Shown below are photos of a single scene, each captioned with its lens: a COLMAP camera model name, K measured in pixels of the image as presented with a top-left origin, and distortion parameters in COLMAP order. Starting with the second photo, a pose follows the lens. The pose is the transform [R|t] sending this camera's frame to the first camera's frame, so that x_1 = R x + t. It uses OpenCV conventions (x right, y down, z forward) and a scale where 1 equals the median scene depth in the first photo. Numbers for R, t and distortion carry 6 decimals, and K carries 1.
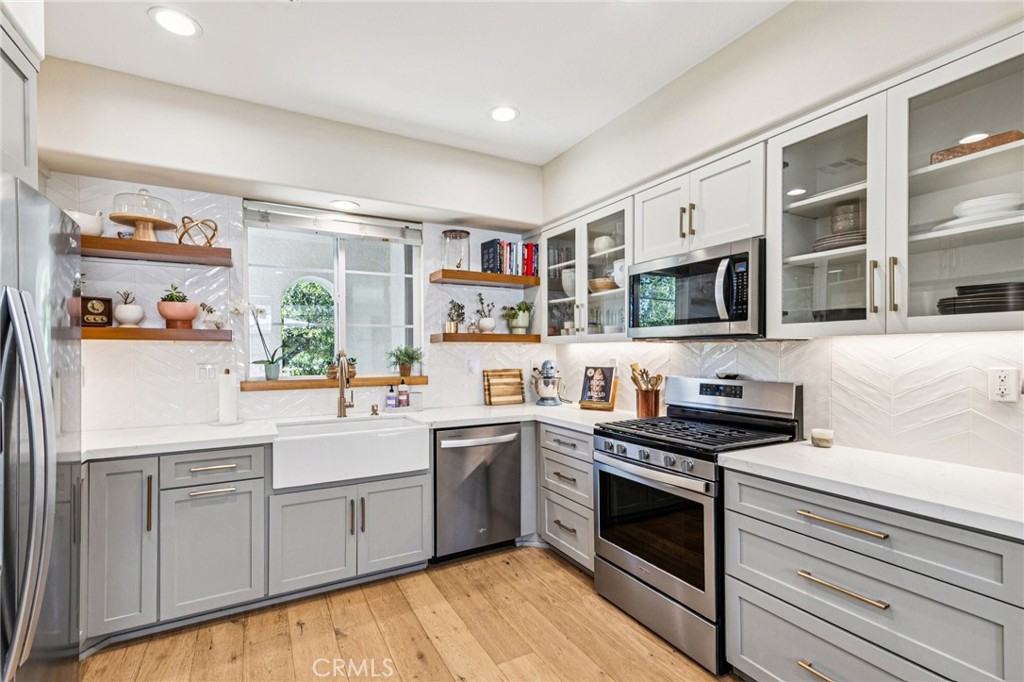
lens RADIAL K [[471.0, 0, 512.0], [0, 471.0, 346.1], [0, 0, 1]] dist [0.013729, -0.001521]
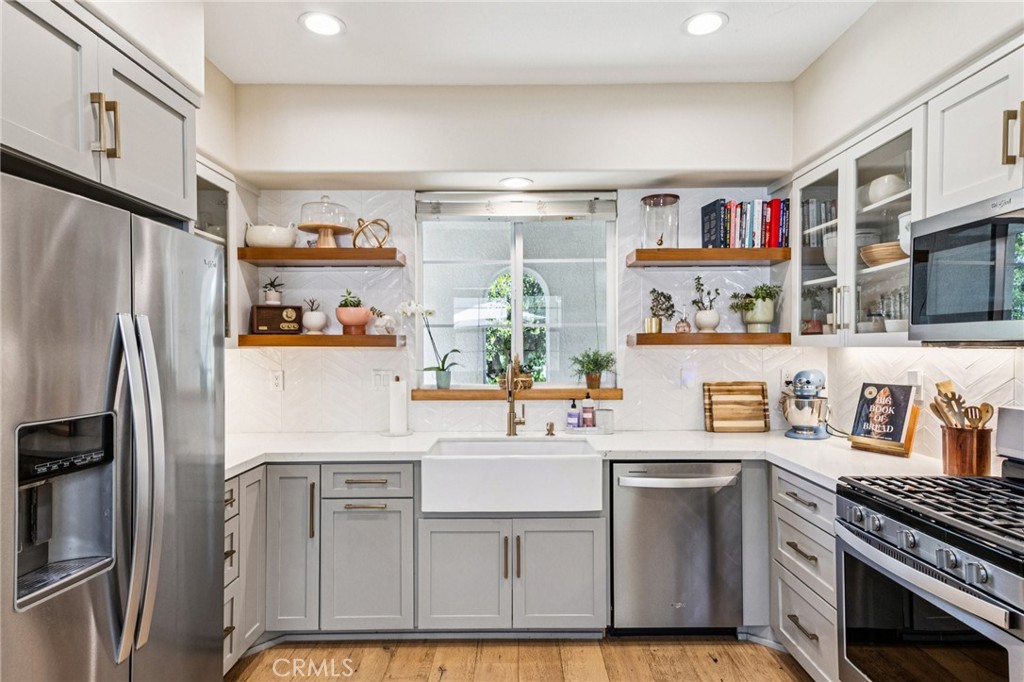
lens RADIAL K [[599.2, 0, 511.9], [0, 599.2, 344.9], [0, 0, 1]] dist [0.031525, -0.002251]
pose [[0.875888, -0.001261, -0.482512, 0.167119], [0.005280, 0.999962, 0.006972, -0.020007], [0.482485, -0.008654, 0.875862, 0.065397]]
